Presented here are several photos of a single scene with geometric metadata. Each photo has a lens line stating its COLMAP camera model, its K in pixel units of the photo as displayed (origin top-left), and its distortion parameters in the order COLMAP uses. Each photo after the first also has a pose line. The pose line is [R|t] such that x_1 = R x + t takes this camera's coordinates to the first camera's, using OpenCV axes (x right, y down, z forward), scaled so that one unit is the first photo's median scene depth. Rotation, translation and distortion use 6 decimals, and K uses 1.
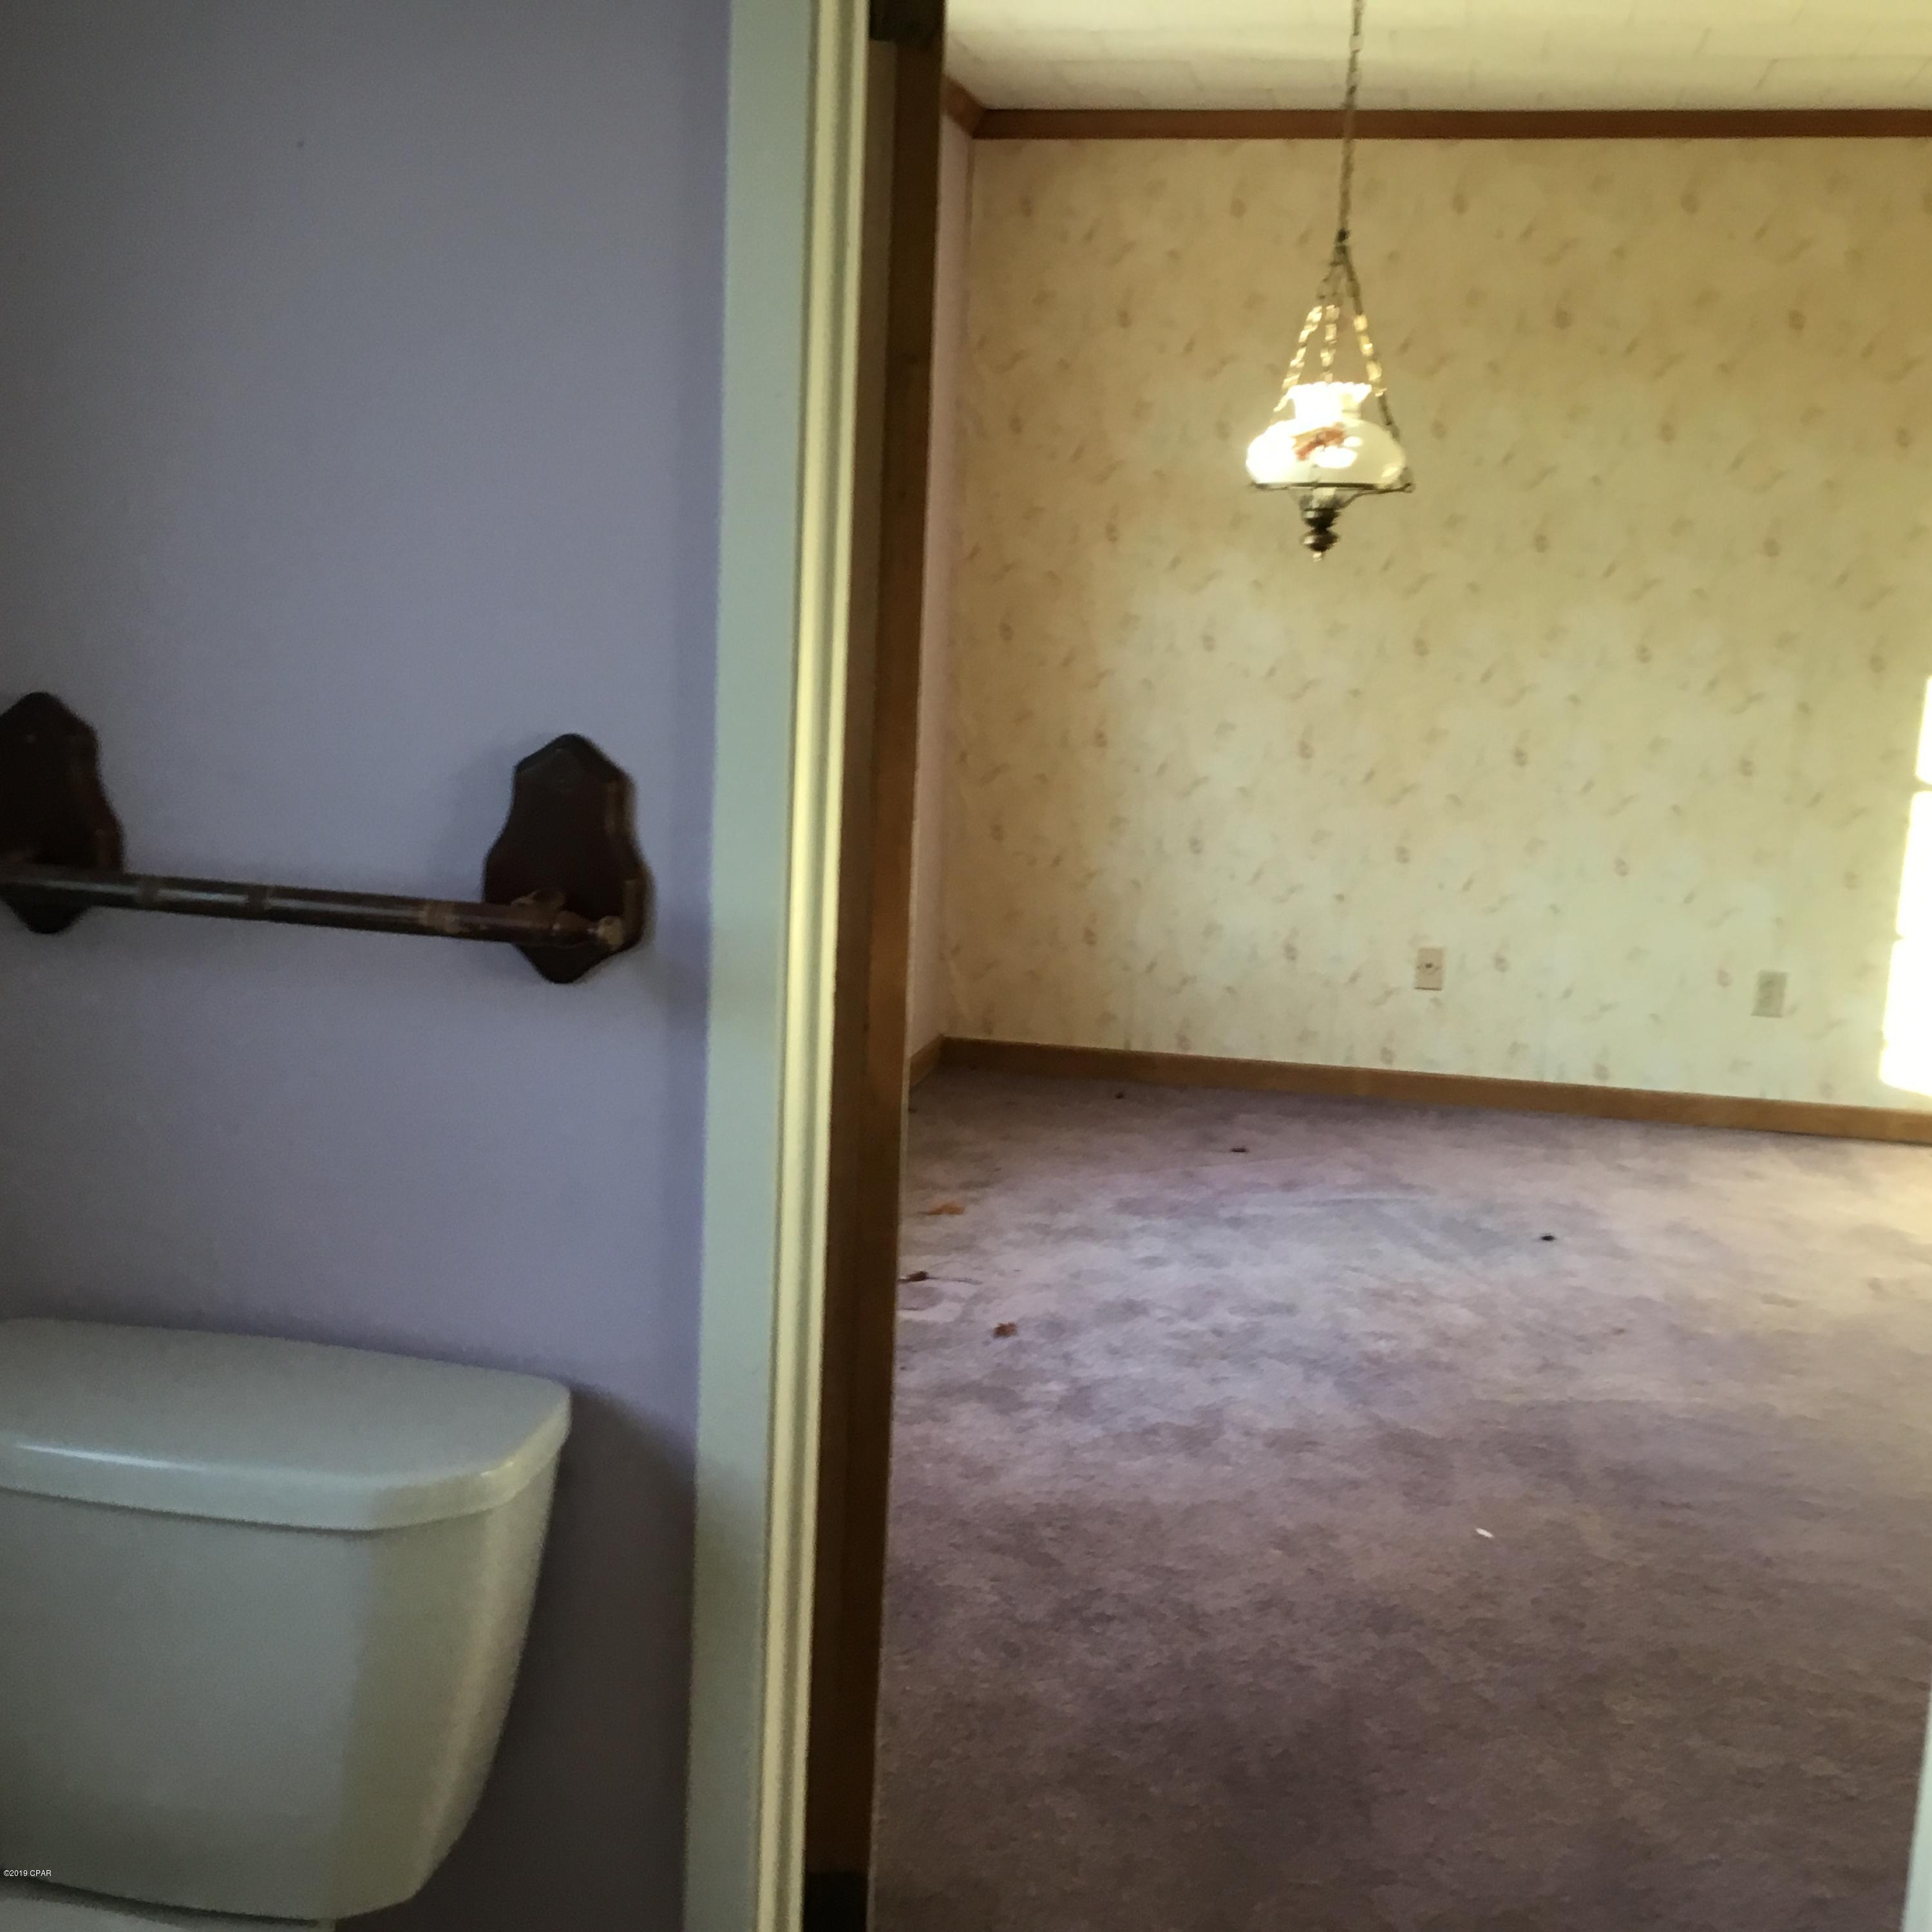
lens RADIAL K [[2309.6, 0, 968.9], [0, 2309.6, 977.1], [0, 0, 1]] dist [0.162900, -0.322893]
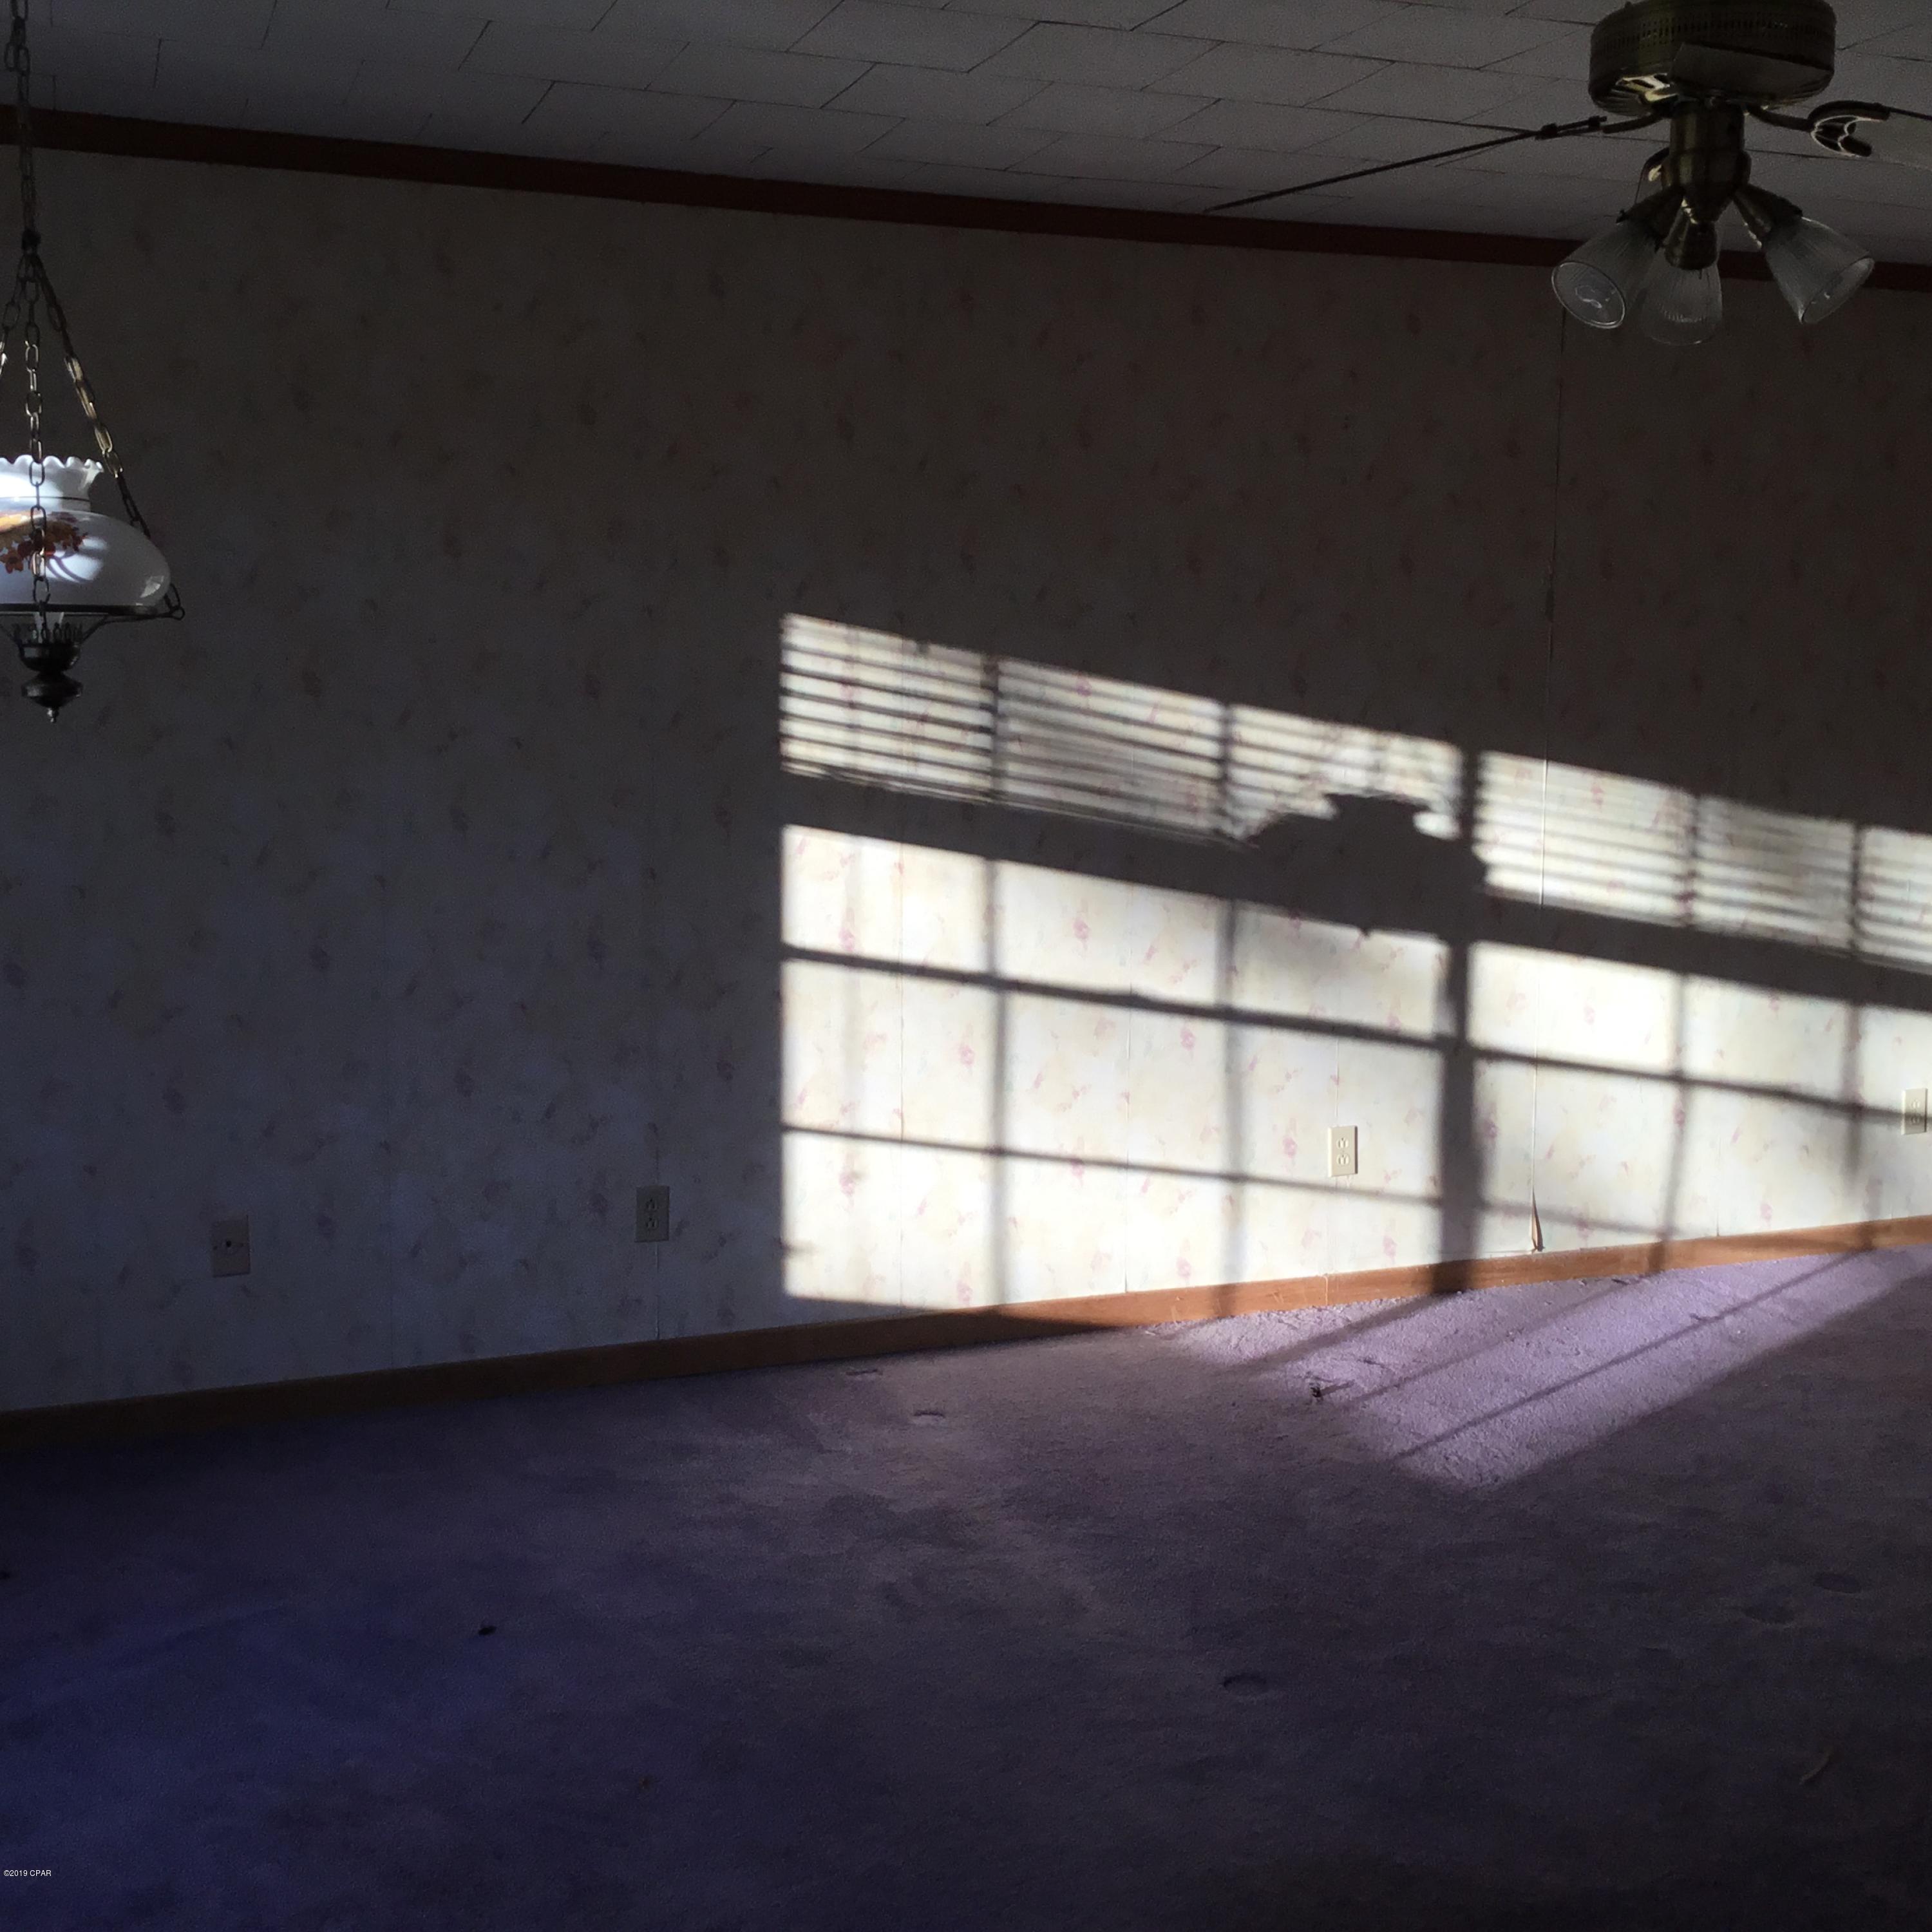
lens RADIAL K [[2309.6, 0, 968.9], [0, 2309.6, 977.1], [0, 0, 1]] dist [0.162900, -0.322893]
pose [[0.839589, -0.100298, 0.533883, 0.005163], [0.128992, 0.991507, -0.016584, -0.061998], [-0.527685, 0.082790, 0.845396, 0.303819]]
